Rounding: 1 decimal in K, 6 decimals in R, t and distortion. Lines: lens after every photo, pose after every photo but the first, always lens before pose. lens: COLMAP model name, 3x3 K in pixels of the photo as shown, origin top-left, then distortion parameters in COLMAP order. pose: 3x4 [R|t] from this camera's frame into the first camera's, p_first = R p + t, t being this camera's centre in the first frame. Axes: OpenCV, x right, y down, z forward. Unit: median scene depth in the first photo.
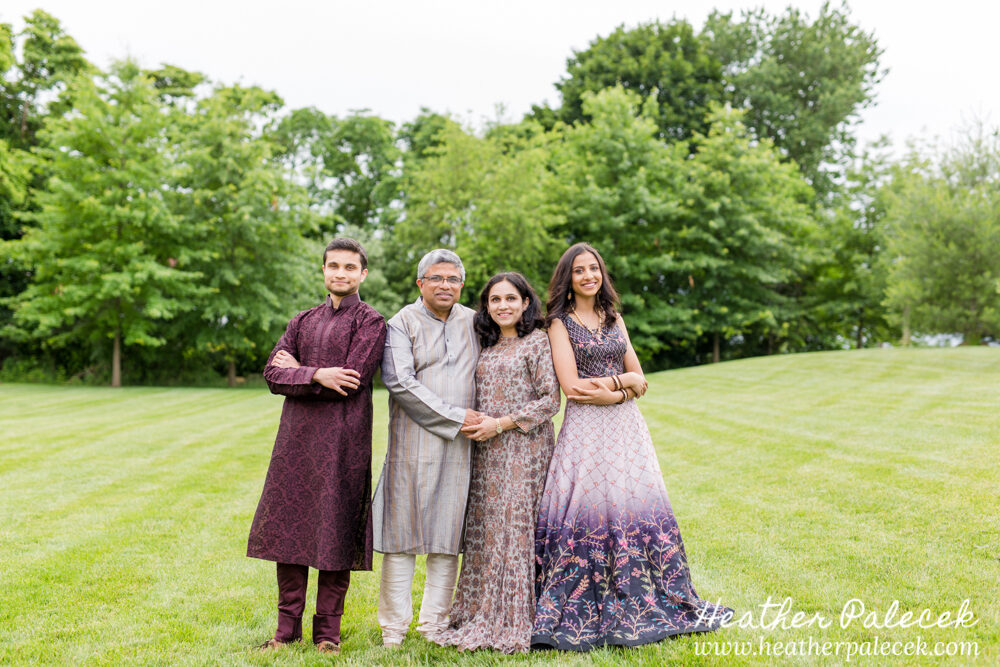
lens RADIAL K [[1425.6, 0, 500.0], [0, 1425.6, 333.5], [0, 0, 1]] dist [0.025865, -0.059055]
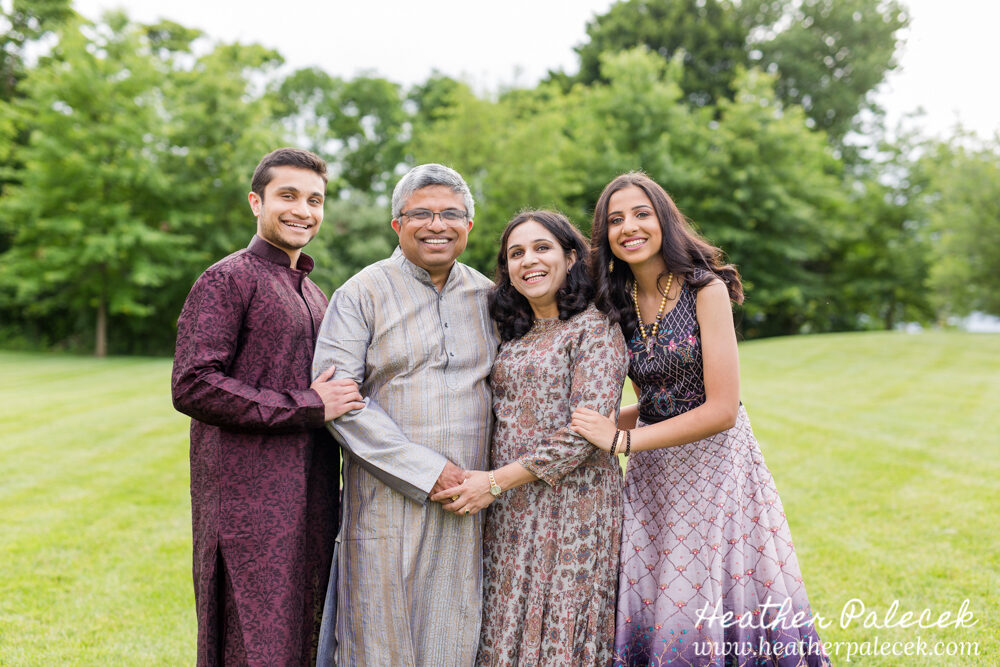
lens RADIAL K [[1425.6, 0, 500.0], [0, 1425.6, 333.5], [0, 0, 1]] dist [0.025865, -0.059055]
pose [[0.999824, 0.018012, -0.005210, -0.001266], [-0.017912, 0.999667, 0.018582, -0.000385], [0.005543, -0.018485, 0.999814, 0.055245]]
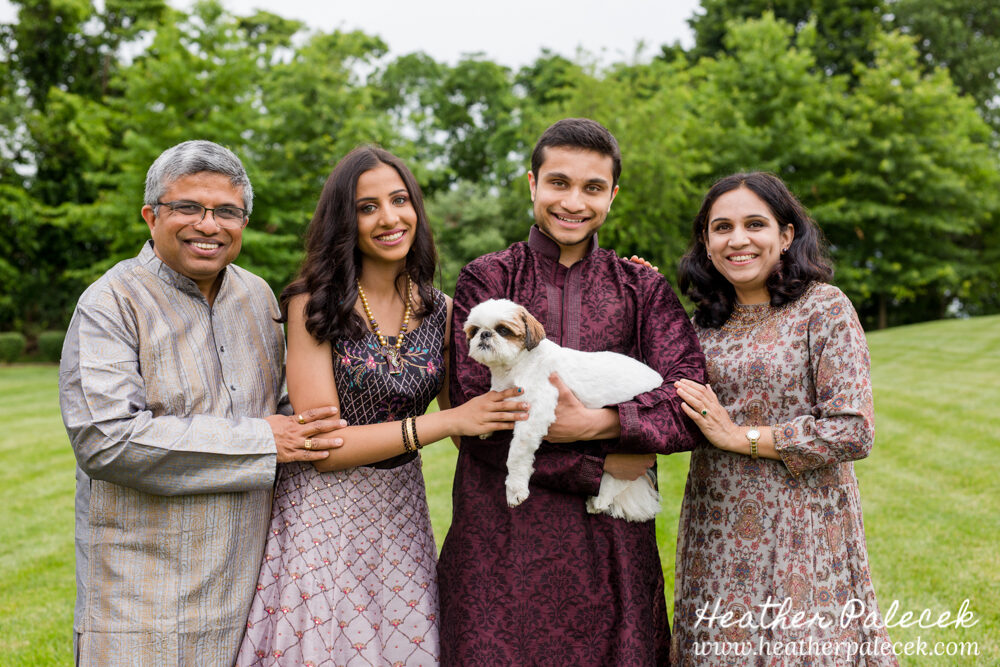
lens RADIAL K [[1425.6, 0, 500.0], [0, 1425.6, 333.5], [0, 0, 1]] dist [0.025865, -0.059055]
pose [[0.996314, -0.018090, -0.083855, -0.009959], [0.020003, 0.999557, 0.022019, 0.000097], [0.083420, -0.023615, 0.996235, 0.117067]]
